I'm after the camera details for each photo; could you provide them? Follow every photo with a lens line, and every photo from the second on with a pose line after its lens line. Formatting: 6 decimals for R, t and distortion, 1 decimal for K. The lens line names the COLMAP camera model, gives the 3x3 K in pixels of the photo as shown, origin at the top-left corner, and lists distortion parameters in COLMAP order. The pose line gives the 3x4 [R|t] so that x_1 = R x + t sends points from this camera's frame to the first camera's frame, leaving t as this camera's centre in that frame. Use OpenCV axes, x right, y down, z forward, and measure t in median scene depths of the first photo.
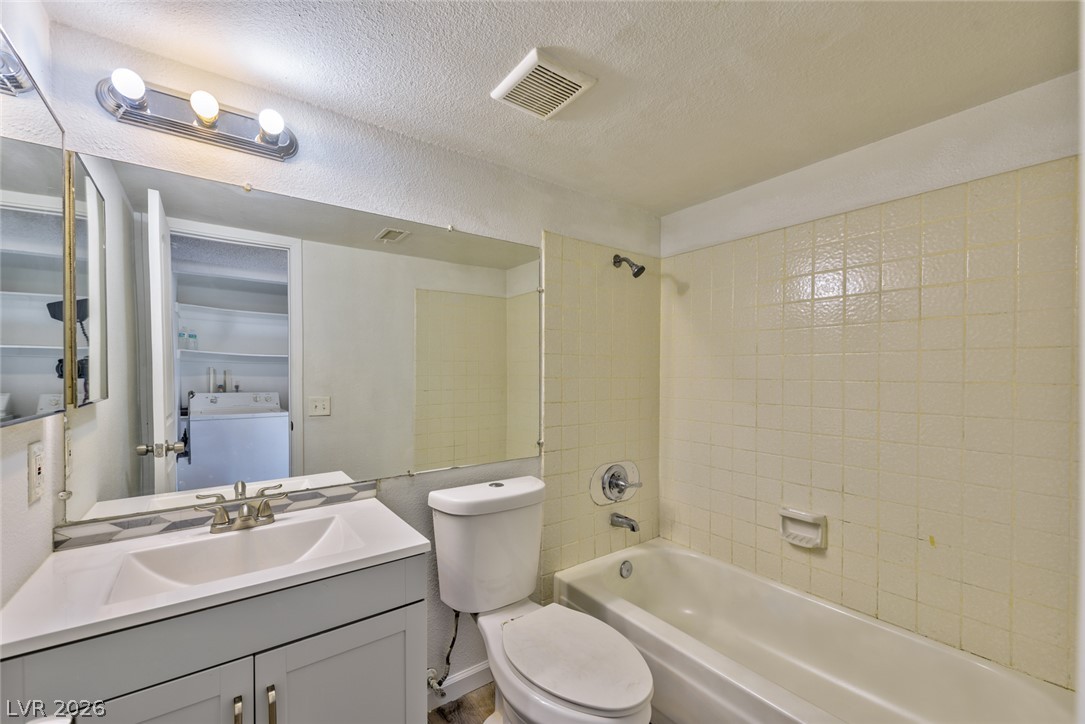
lens RADIAL K [[436.1, 0, 540.0], [0, 436.1, 381.3], [0, 0, 1]] dist [-0.000839, -0.000205]
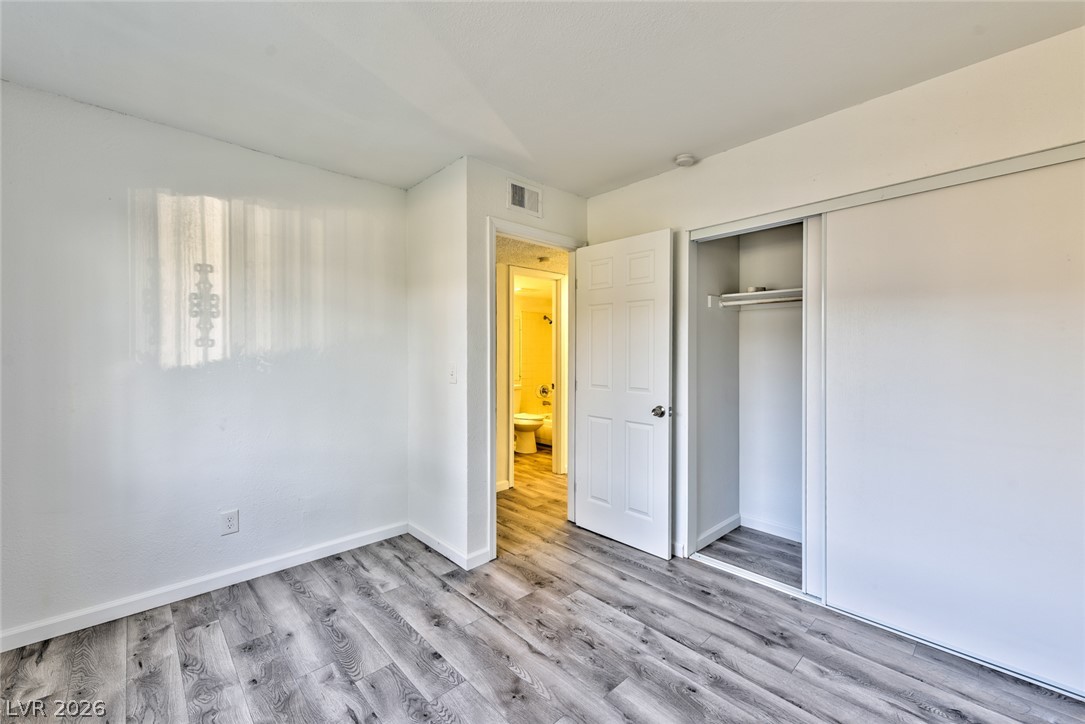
lens RADIAL K [[429.3, 0, 542.5], [0, 429.3, 362.0], [0, 0, 1]] dist [0.000038, -0.000213]
pose [[0.995777, -0.001560, 0.091788, -0.010444], [0.002606, 0.999933, -0.011273, 0.006234], [-0.091765, 0.011465, 0.995715, -0.180335]]
